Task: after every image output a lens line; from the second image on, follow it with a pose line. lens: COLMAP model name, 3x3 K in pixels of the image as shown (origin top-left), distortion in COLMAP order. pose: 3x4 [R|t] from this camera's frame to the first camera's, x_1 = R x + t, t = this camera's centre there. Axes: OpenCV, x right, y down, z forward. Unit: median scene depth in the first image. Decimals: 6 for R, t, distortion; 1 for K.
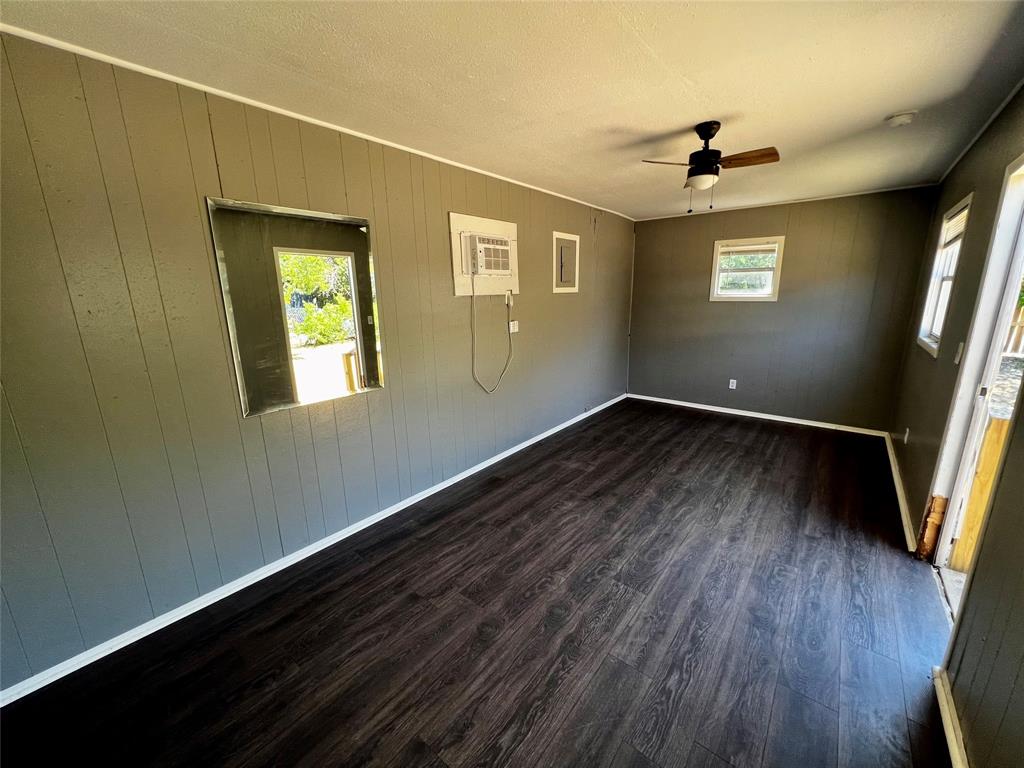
lens RADIAL K [[412.9, 0, 508.4], [0, 412.9, 388.3], [0, 0, 1]] dist [-0.004652, 0.002185]
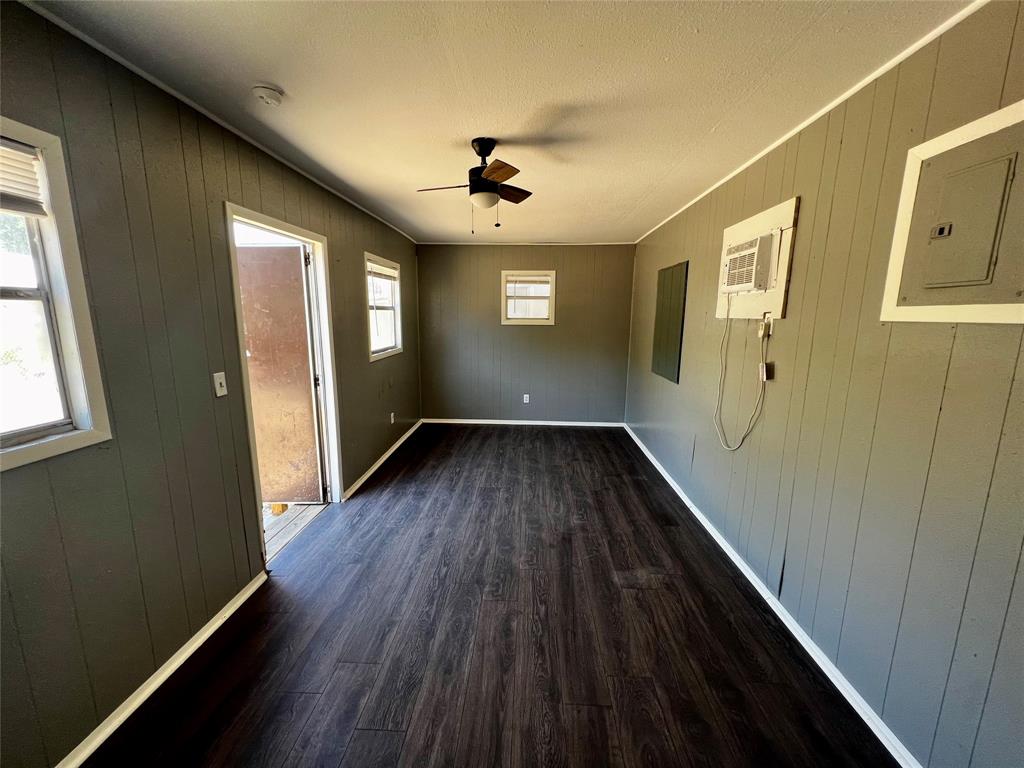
lens RADIAL K [[412.9, 0, 507.0], [0, 412.9, 386.2], [0, 0, 1]] dist [-0.004652, 0.002185]
pose [[-0.812180, 0.109157, -0.573104, 0.781671], [-0.130248, 0.923620, 0.360501, -0.347461], [0.568681, 0.367437, -0.735929, 1.438838]]
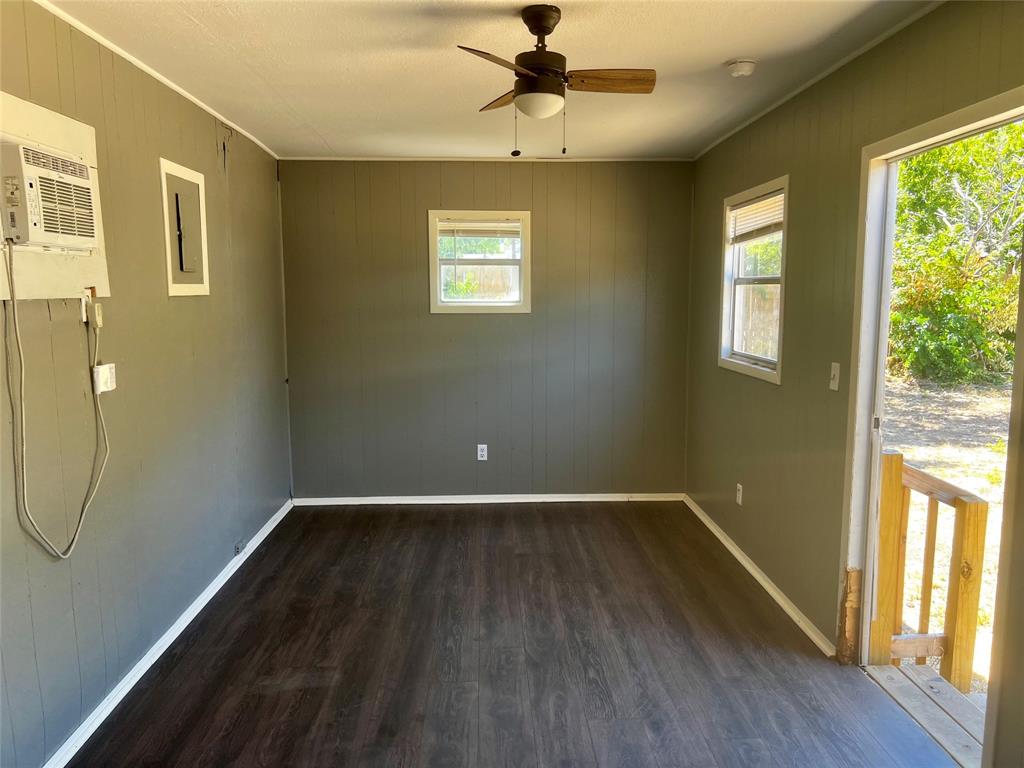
lens RADIAL K [[782.4, 0, 520.5], [0, 782.4, 382.8], [0, 0, 1]] dist [0.052745, -0.059494]
pose [[0.748894, -0.064395, 0.659554, -0.220061], [0.143736, 0.987359, -0.066806, -0.041562], [-0.646915, 0.144832, 0.748682, 0.197853]]
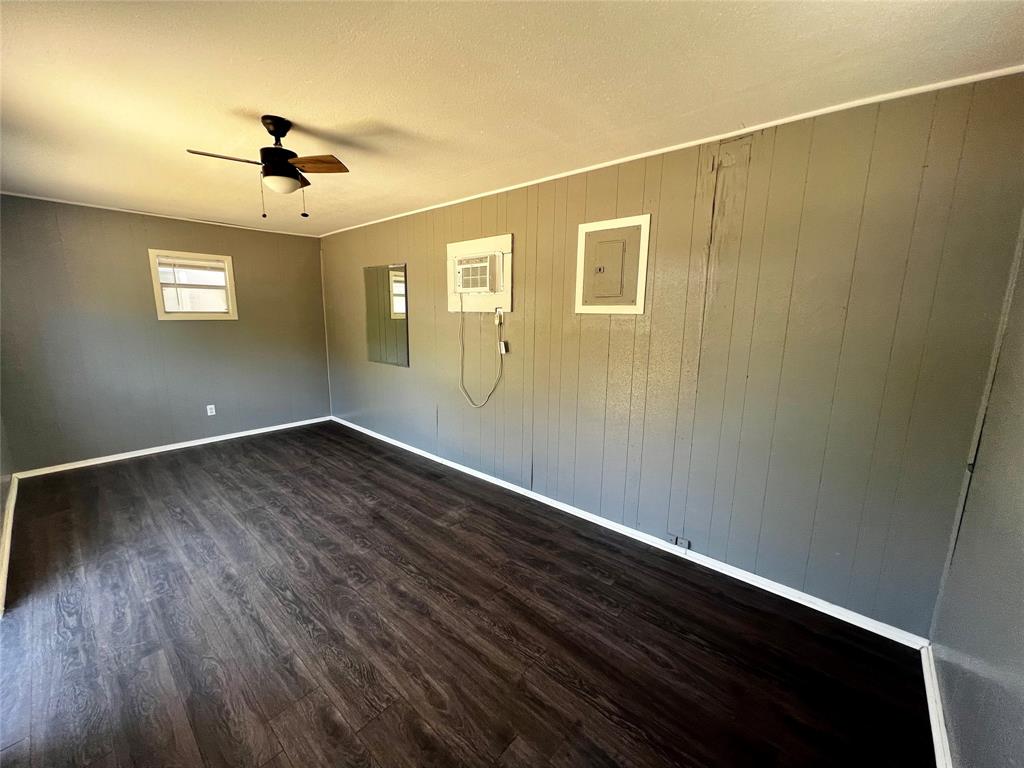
lens RADIAL K [[412.9, 0, 514.5], [0, 412.9, 387.1], [0, 0, 1]] dist [-0.004652, 0.002185]
pose [[-0.044151, 0.195625, -0.979685, 1.067288], [-0.241613, 0.949439, 0.200474, -0.296537], [0.969368, 0.245555, 0.005347, 1.210005]]
